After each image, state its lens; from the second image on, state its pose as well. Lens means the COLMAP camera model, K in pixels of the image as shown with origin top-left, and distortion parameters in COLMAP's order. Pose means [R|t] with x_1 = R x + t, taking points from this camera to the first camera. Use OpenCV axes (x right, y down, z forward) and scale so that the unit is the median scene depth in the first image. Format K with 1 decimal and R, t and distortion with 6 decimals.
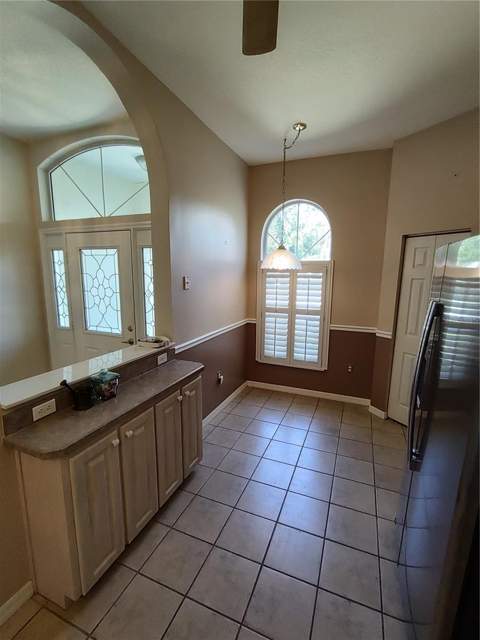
lens RADIAL K [[291.8, 0, 240.0], [0, 291.8, 320.0], [0, 0, 1]] dist [0.000840, 0.000368]
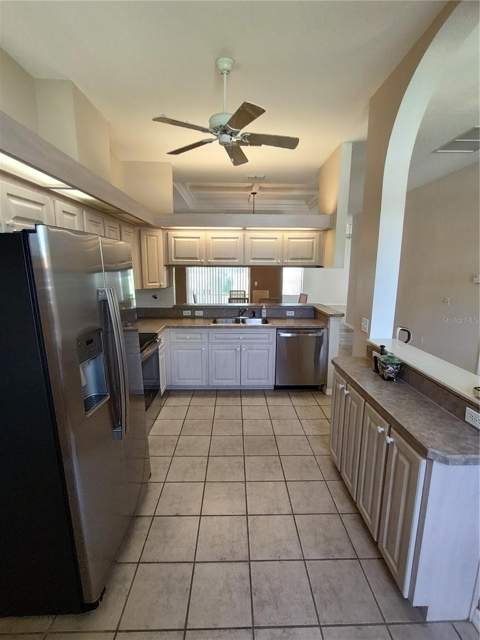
lens RADIAL K [[291.8, 0, 240.0], [0, 291.8, 320.0], [0, 0, 1]] dist [0.000840, 0.000368]
pose [[-0.916855, 0.062105, -0.394360, 0.514910], [-0.078097, 0.940838, 0.329734, -0.285216], [0.391507, 0.333117, -0.857762, 1.735155]]
